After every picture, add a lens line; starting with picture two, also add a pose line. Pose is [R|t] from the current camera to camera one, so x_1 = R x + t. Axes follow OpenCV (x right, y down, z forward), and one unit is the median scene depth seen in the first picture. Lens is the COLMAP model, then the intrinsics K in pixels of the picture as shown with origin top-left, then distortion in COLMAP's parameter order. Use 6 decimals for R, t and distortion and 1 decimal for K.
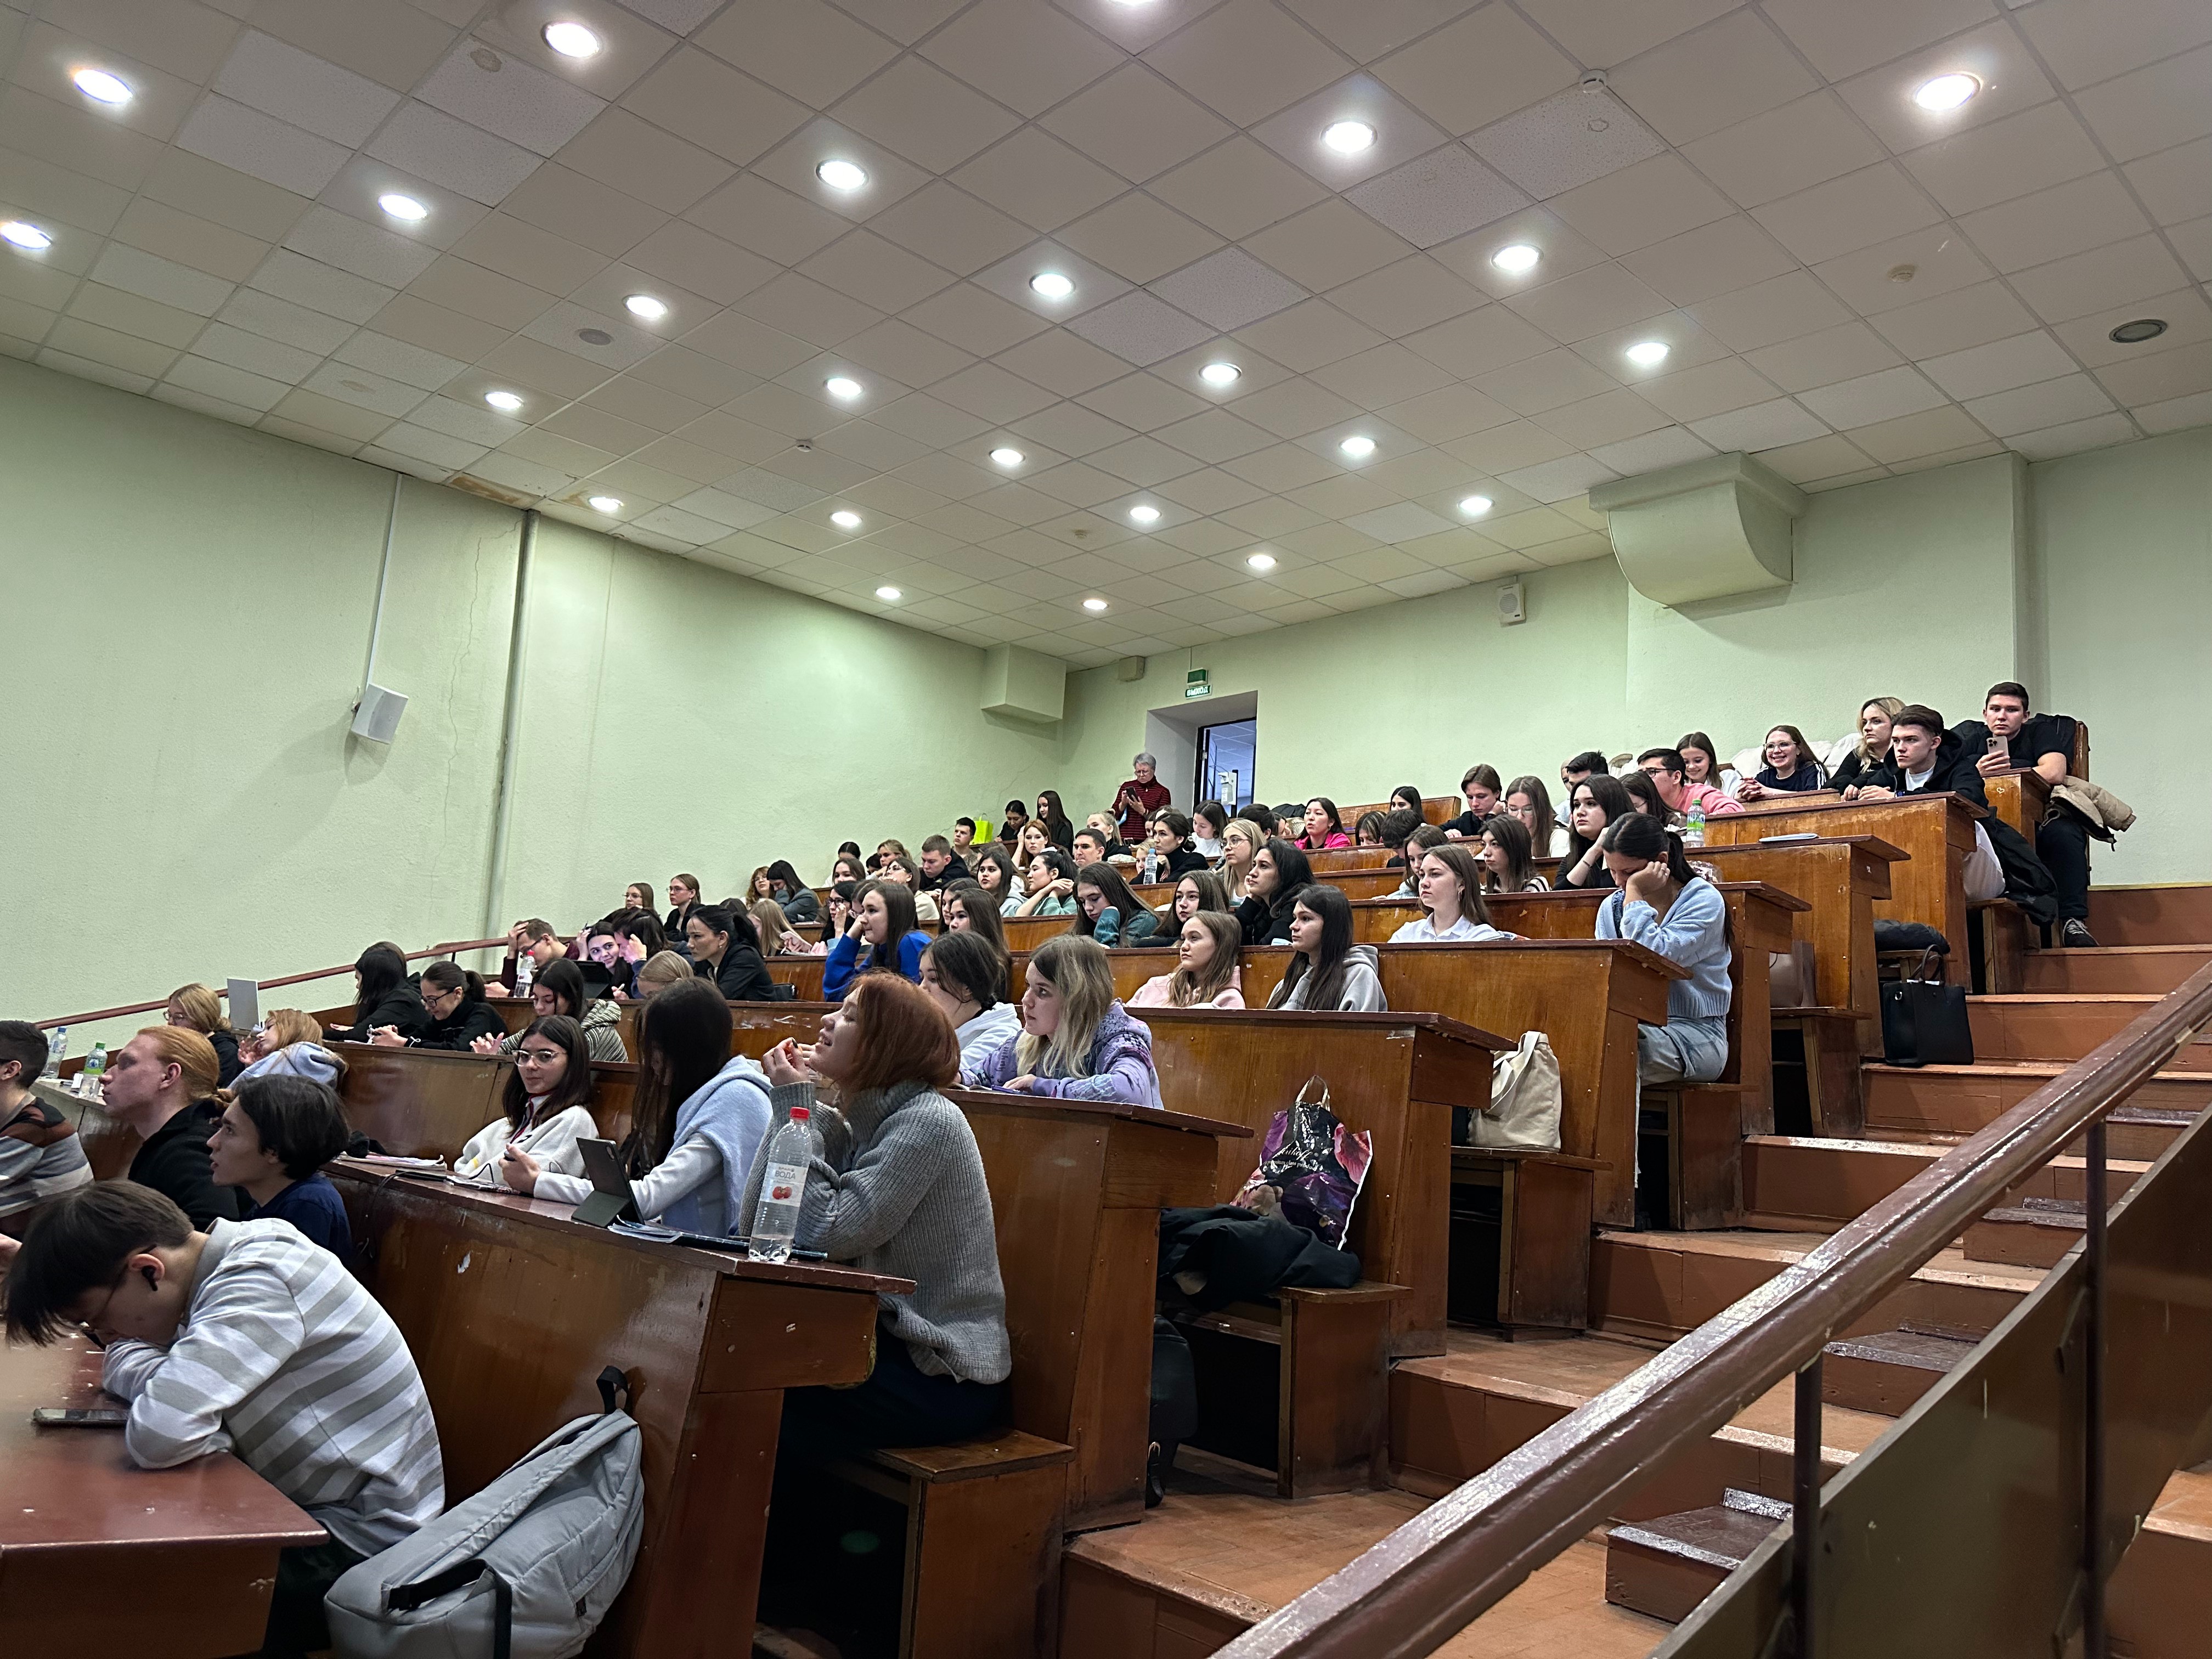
lens RADIAL K [[1583.1, 0, 1106.0], [0, 1583.1, 829.5], [0, 0, 1]] dist [0.083139, -0.132039]
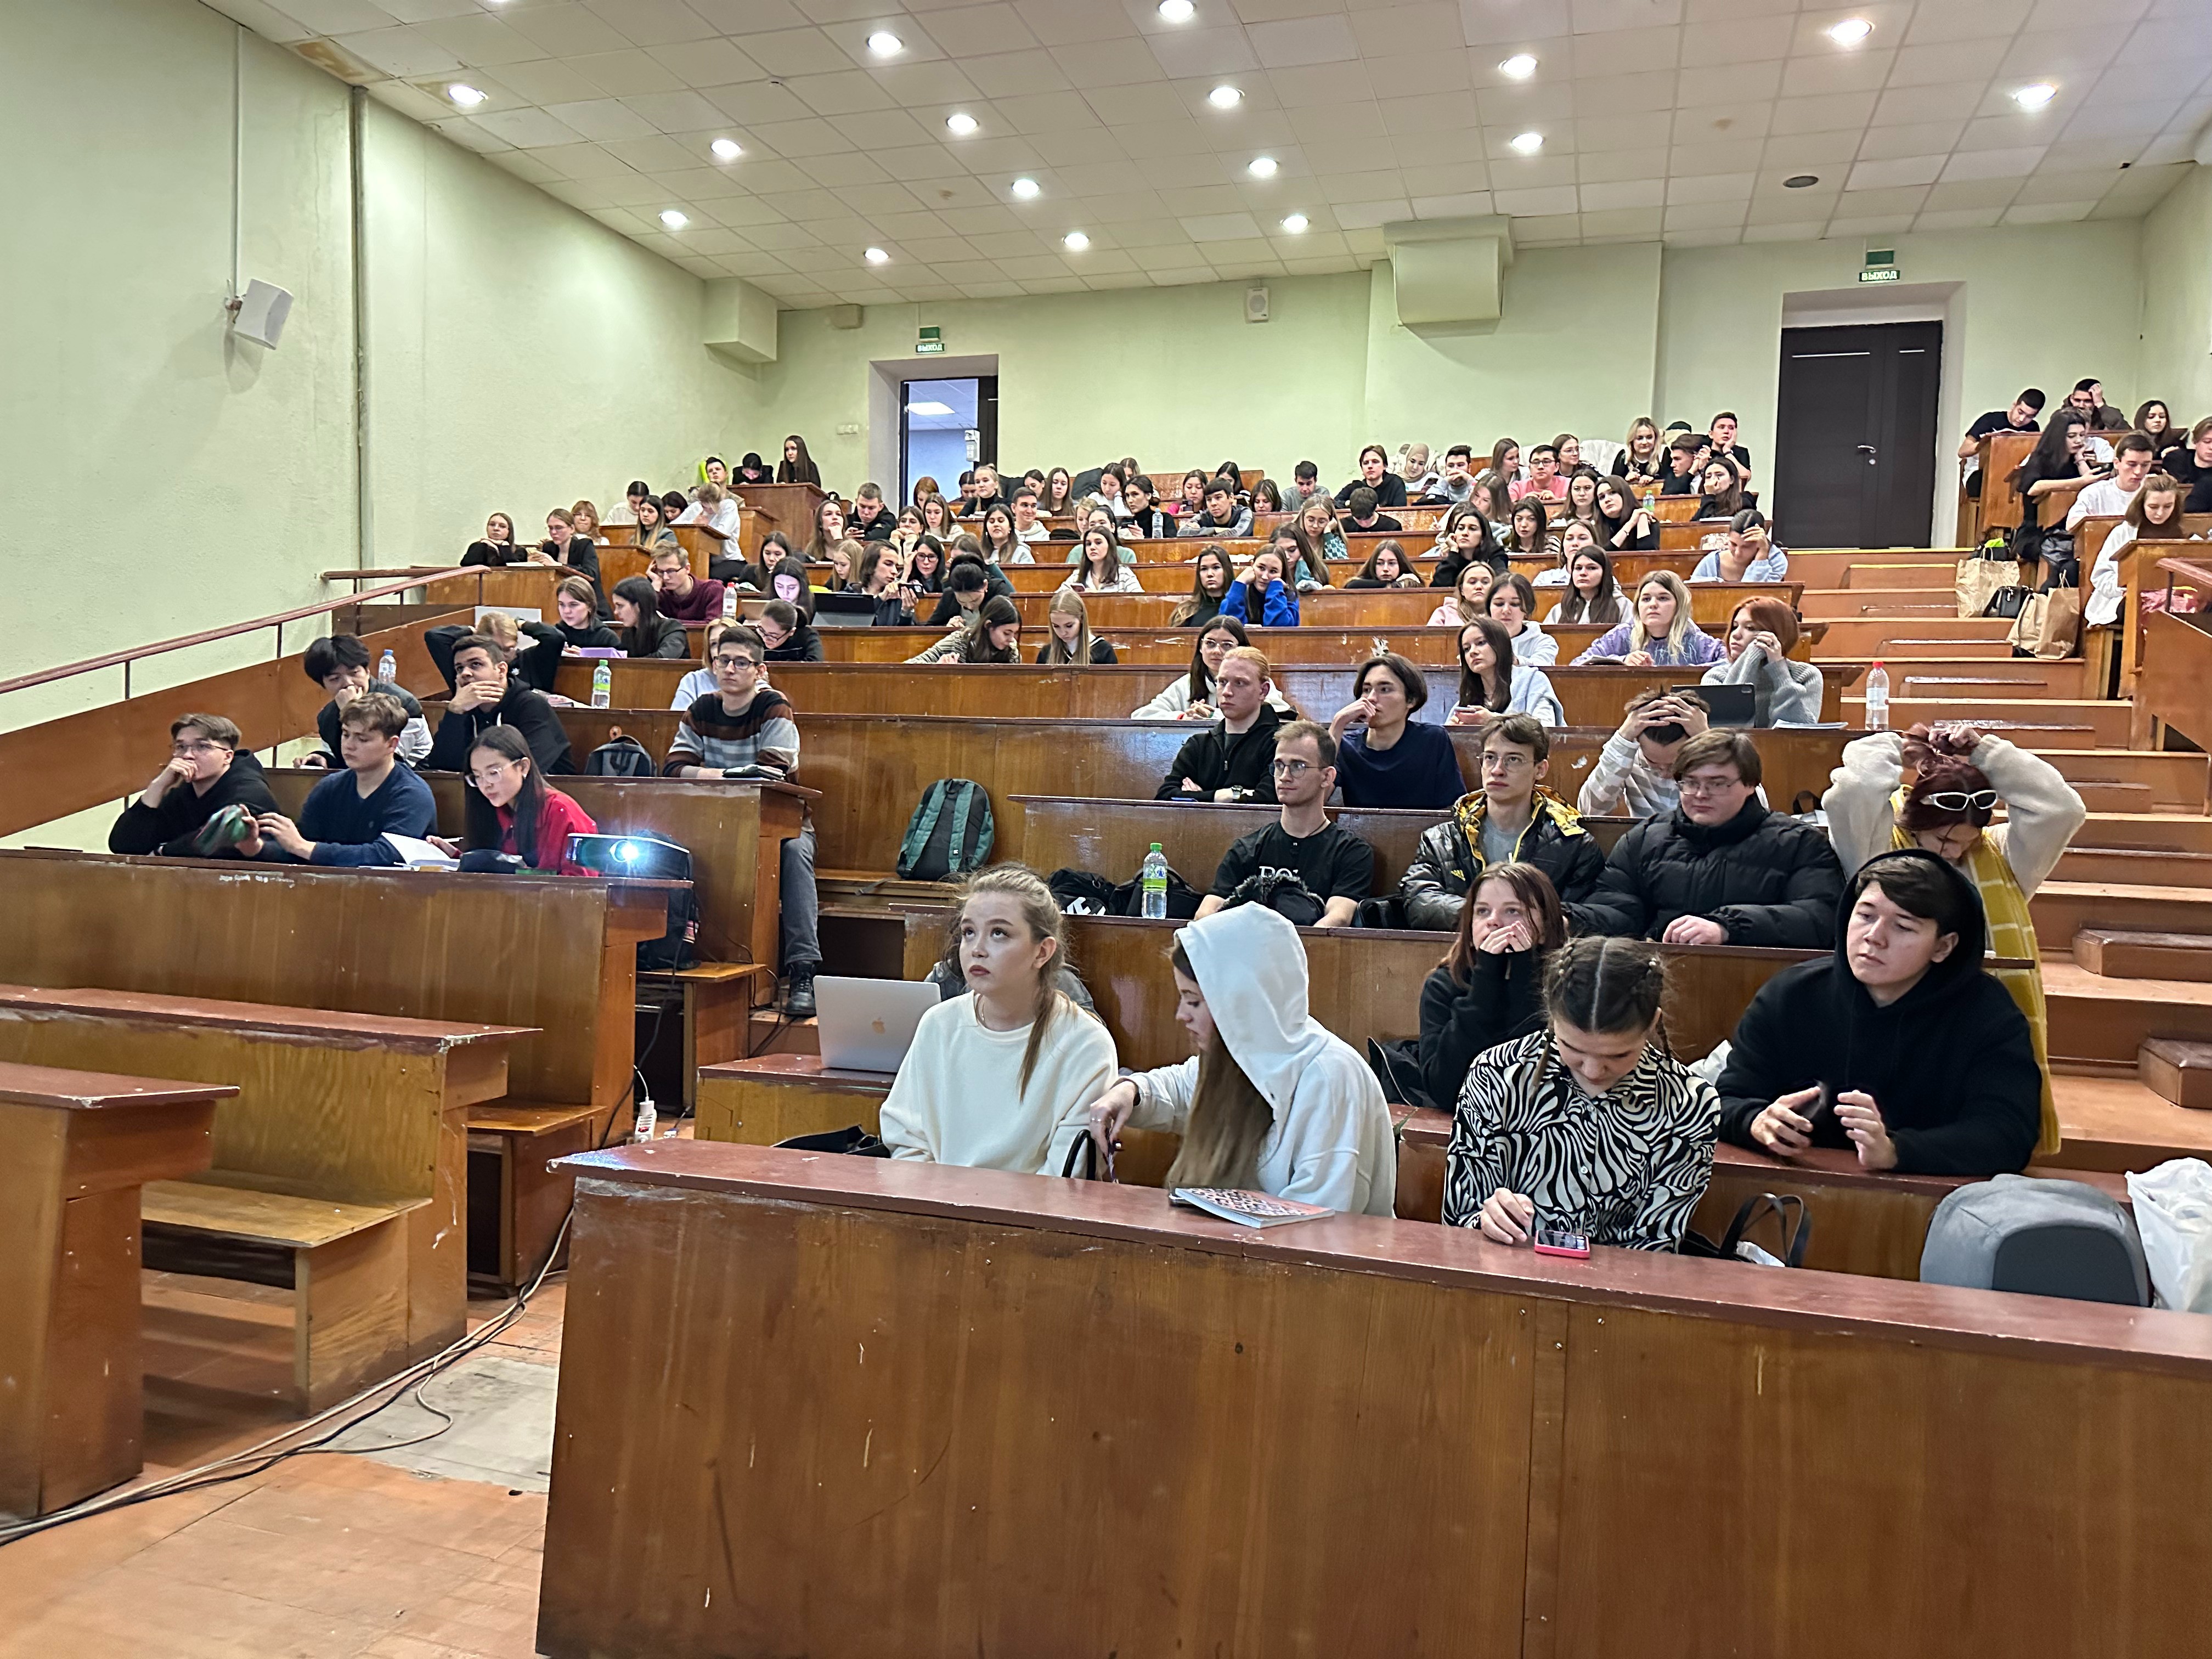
lens RADIAL K [[1583.1, 0, 1106.0], [0, 1583.1, 829.5], [0, 0, 1]] dist [0.083139, -0.132039]
pose [[0.876253, -0.058737, 0.478259, -0.451380], [-0.048956, 0.976554, 0.209631, -0.000593], [-0.479359, -0.207103, 0.852833, -0.060617]]
